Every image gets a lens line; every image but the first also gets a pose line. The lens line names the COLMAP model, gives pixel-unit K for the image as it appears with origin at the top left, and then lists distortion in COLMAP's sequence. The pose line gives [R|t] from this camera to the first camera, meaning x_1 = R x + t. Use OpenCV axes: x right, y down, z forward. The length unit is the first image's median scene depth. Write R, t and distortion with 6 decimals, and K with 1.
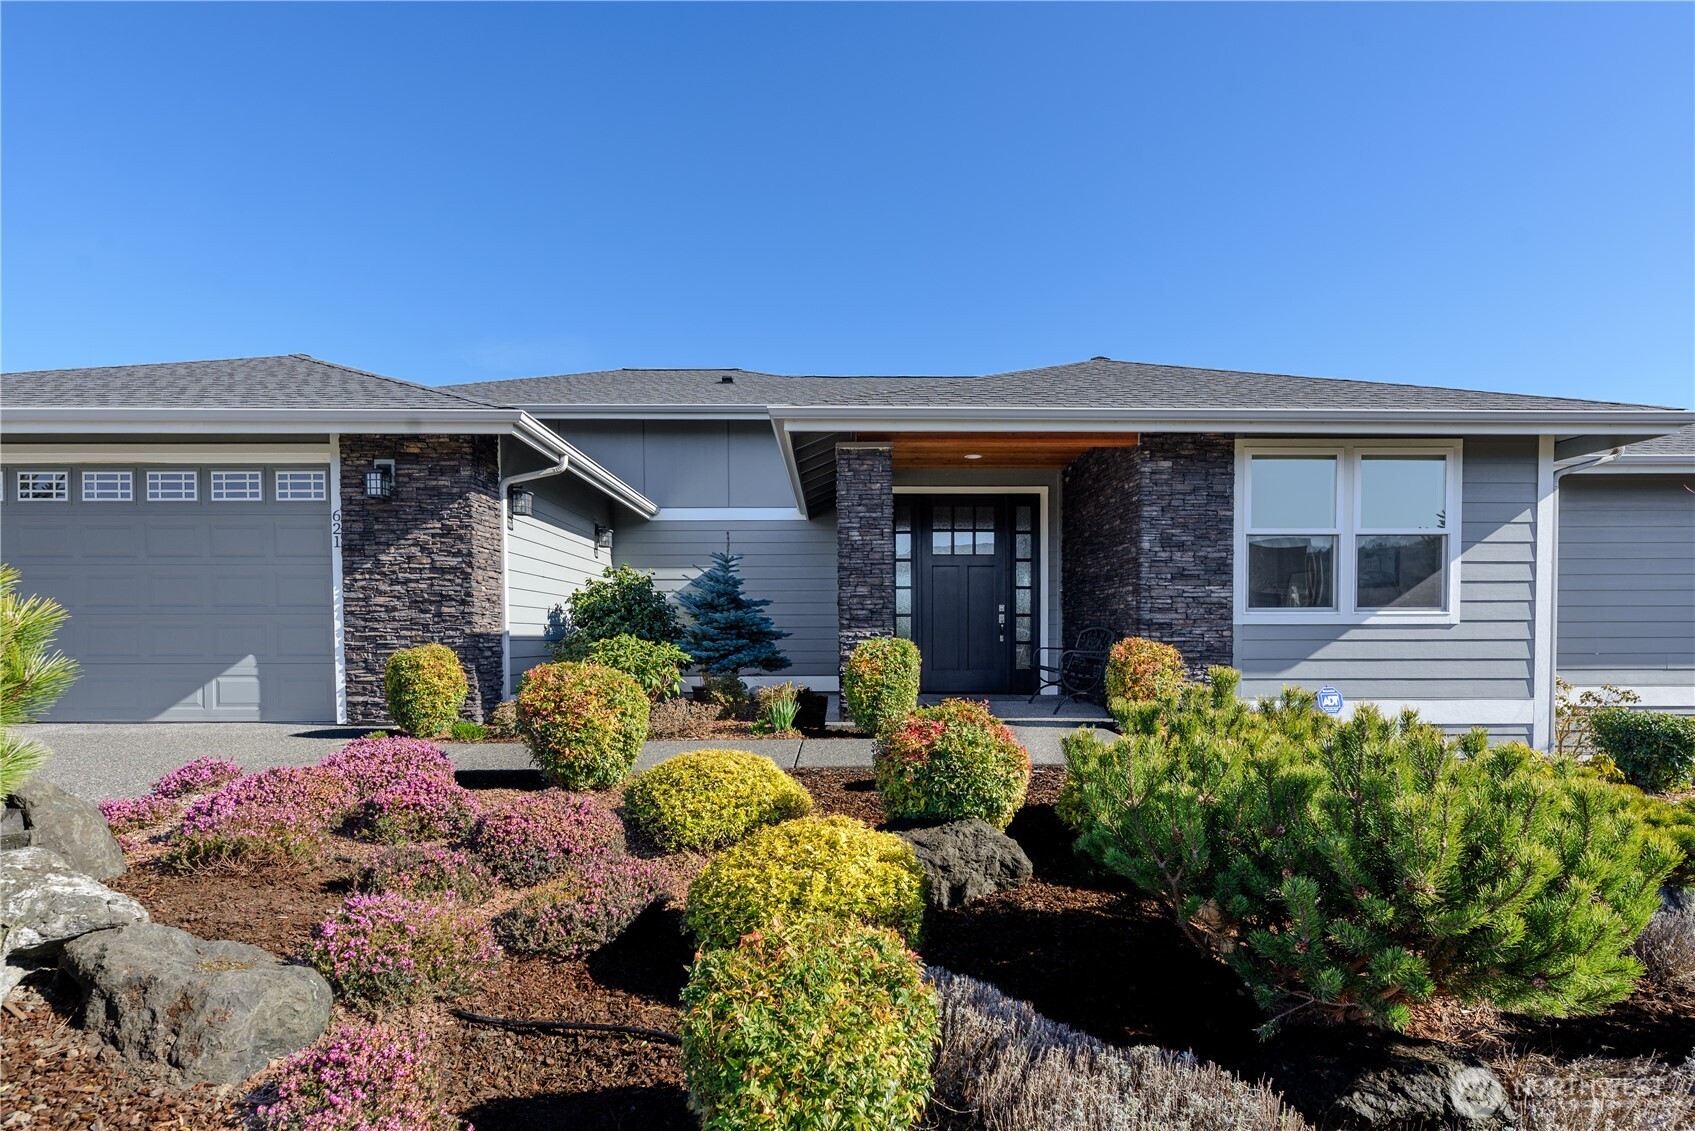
lens RADIAL K [[860.6, 0, 833.3], [0, 860.6, 668.5], [0, 0, 1]] dist [-0.001896, -0.000393]
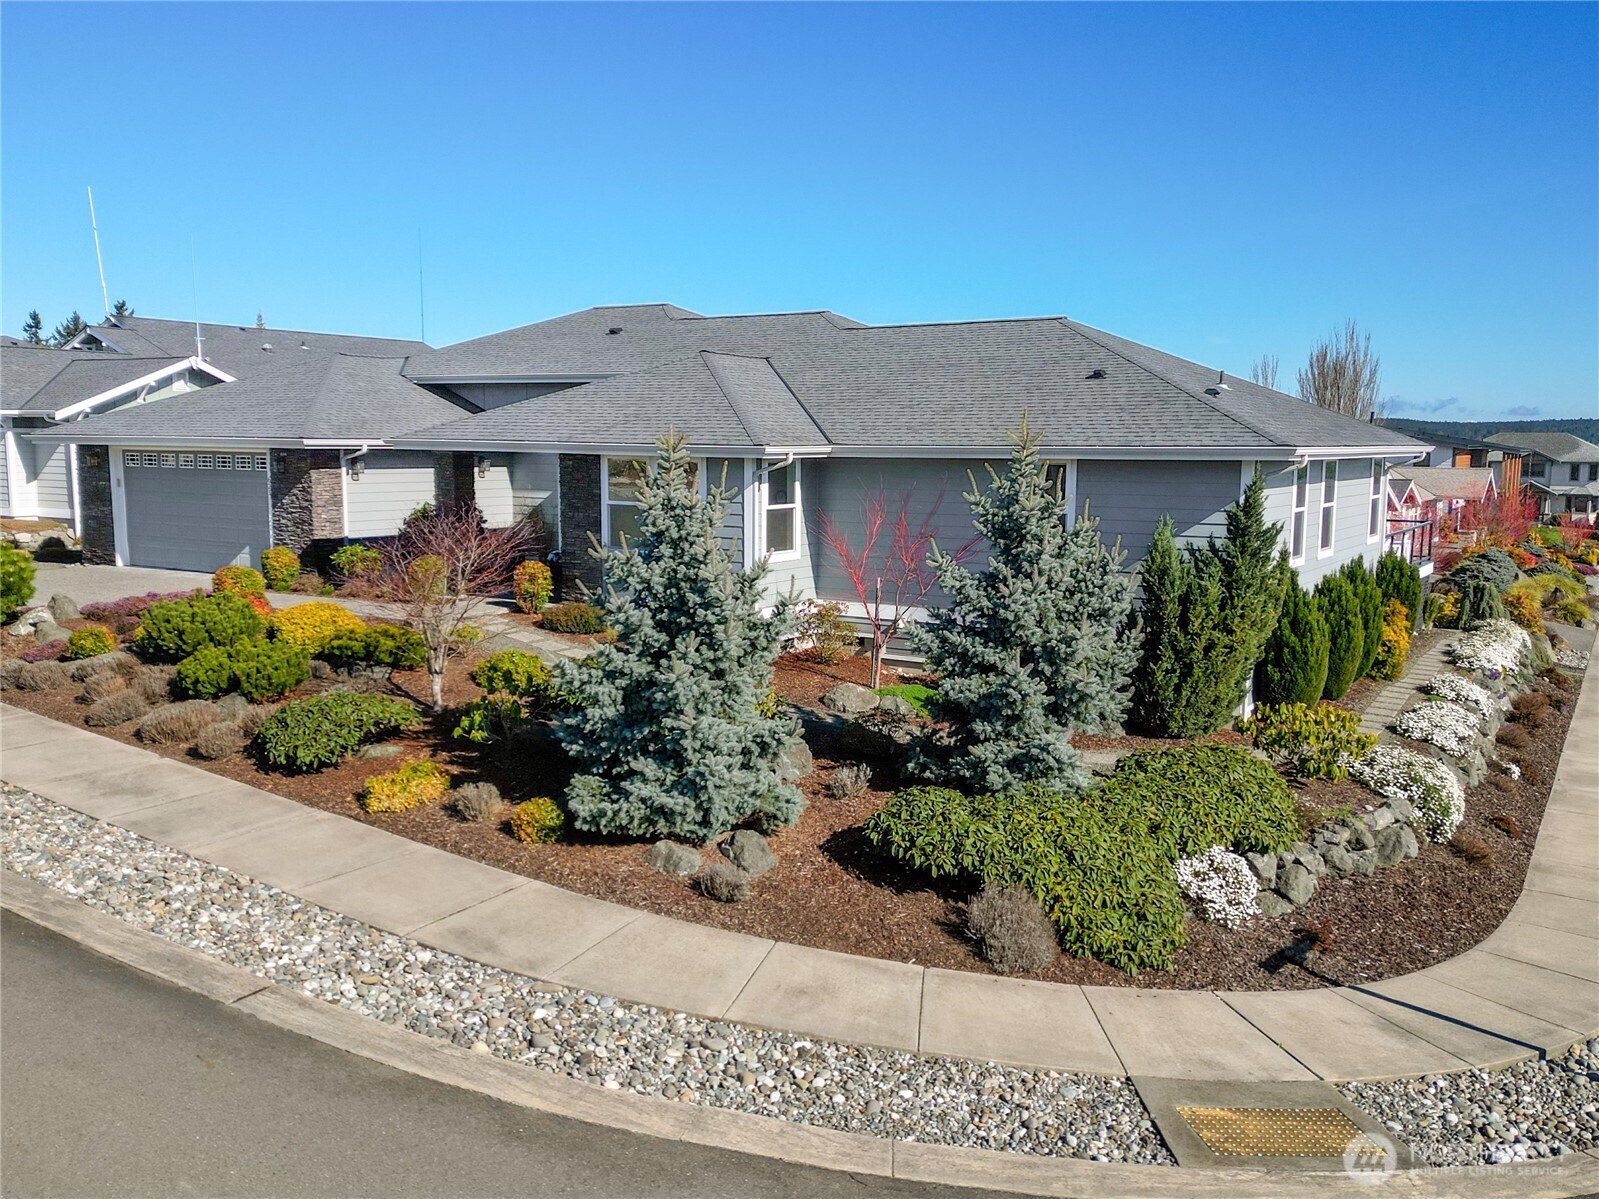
lens RADIAL K [[1353.1, 0, 799.5], [0, 1353.1, 599.5], [0, 0, 1]] dist [0.090225, -0.088500]
pose [[0.842938, 0.069656, -0.533483, 2.290741], [-0.026625, 0.995769, 0.087948, -0.214950], [0.537352, -0.059930, 0.841226, -1.116429]]
